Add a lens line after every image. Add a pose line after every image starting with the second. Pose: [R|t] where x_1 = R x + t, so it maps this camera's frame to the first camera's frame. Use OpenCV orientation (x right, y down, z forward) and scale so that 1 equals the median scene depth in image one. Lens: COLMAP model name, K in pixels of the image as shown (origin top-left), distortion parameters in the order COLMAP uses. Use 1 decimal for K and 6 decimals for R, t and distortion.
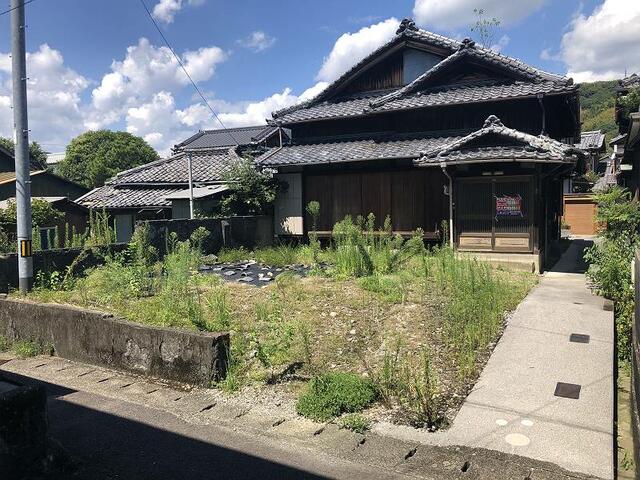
lens RADIAL K [[518.2, 0, 320.0], [0, 518.2, 240.0], [0, 0, 1]] dist [0.006493, -0.008968]
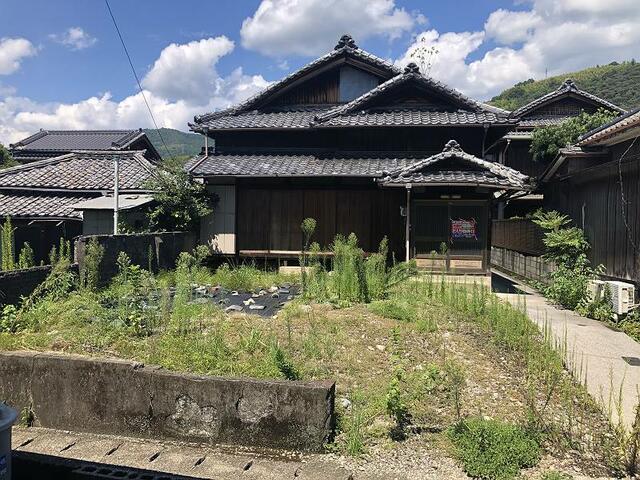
lens RADIAL K [[518.2, 0, 320.0], [0, 518.2, 240.0], [0, 0, 1]] dist [0.006493, -0.008968]
pose [[0.945280, 0.019047, 0.325703, -0.211367], [-0.008414, 0.999386, -0.034024, -0.005553], [-0.326151, 0.029422, 0.944860, 0.107434]]
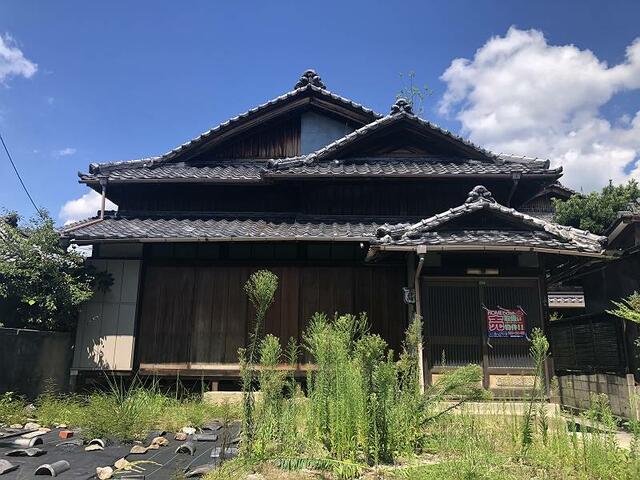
lens RADIAL K [[518.2, 0, 320.0], [0, 518.2, 240.0], [0, 0, 1]] dist [0.006493, -0.008968]
pose [[0.902768, 0.118192, 0.413570, -0.107860], [0.002865, 0.959833, -0.280557, 0.012878], [-0.430118, 0.254463, 0.866168, 0.453740]]
